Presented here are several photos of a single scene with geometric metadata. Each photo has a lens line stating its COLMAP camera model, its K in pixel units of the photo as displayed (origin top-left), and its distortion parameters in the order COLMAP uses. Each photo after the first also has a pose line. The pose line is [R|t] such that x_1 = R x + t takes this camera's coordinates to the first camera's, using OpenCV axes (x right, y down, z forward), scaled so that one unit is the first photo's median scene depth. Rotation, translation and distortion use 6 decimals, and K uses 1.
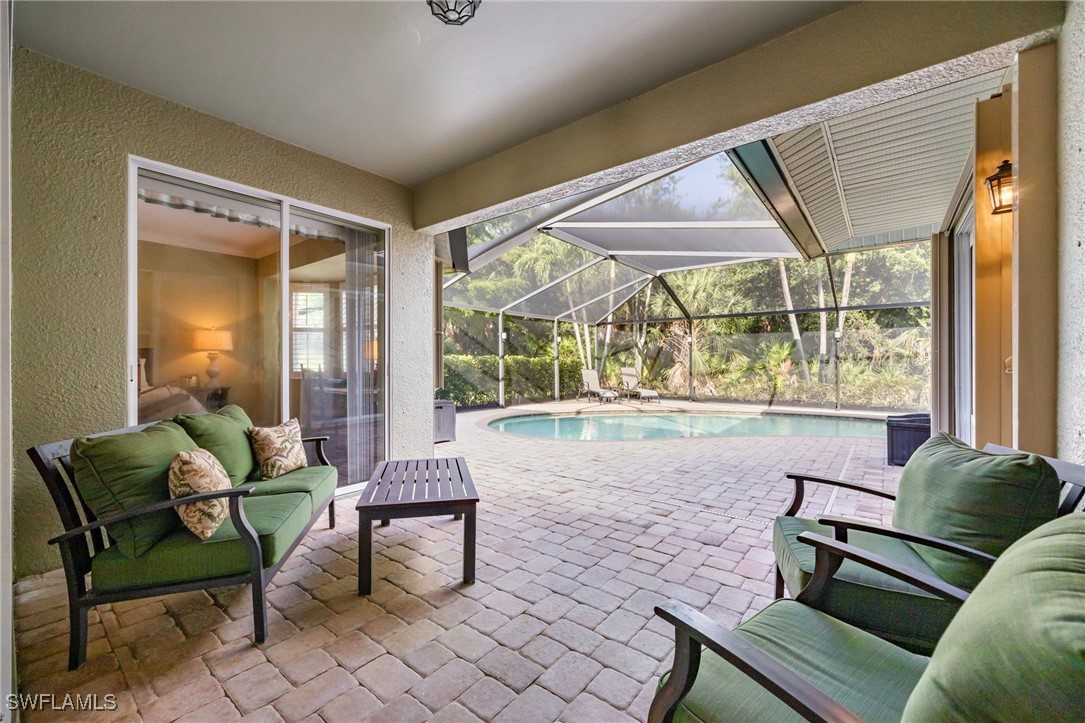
lens RADIAL K [[442.8, 0, 549.3], [0, 442.8, 361.3], [0, 0, 1]] dist [-0.007628, -0.000197]
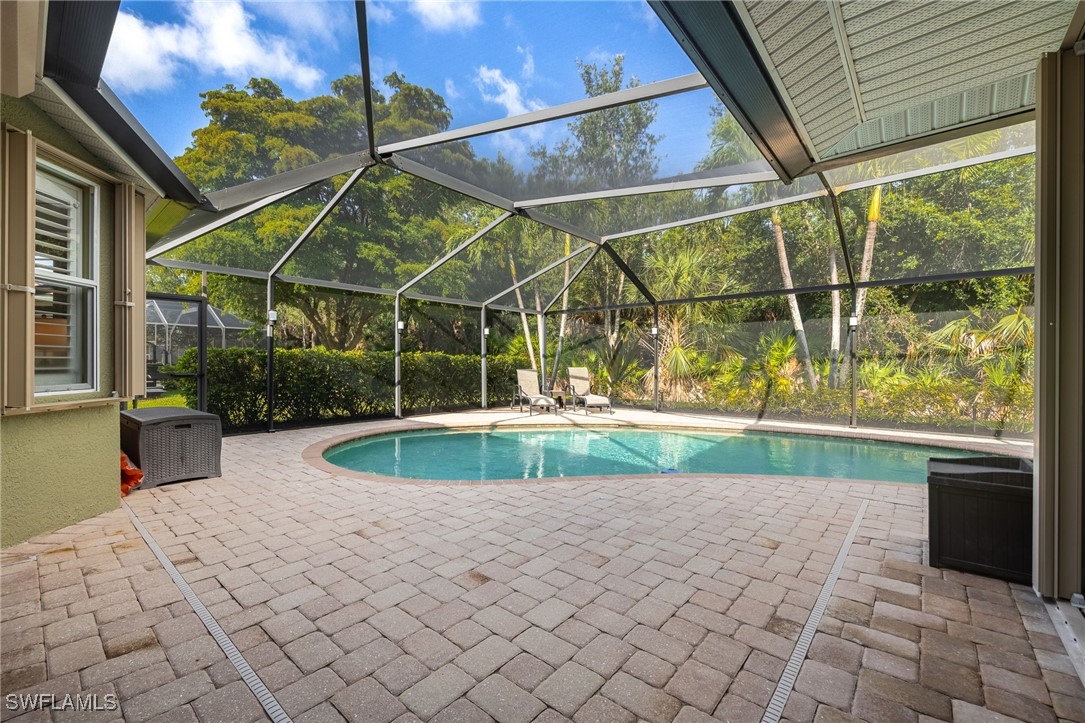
lens RADIAL K [[442.8, 0, 536.1], [0, 442.8, 366.9], [0, 0, 1]] dist [-0.007628, -0.000197]
pose [[0.997617, 0.002492, -0.068952, 0.155252], [-0.001863, 0.999956, 0.009191, 0.005818], [0.068972, -0.009041, 0.997578, 0.205670]]
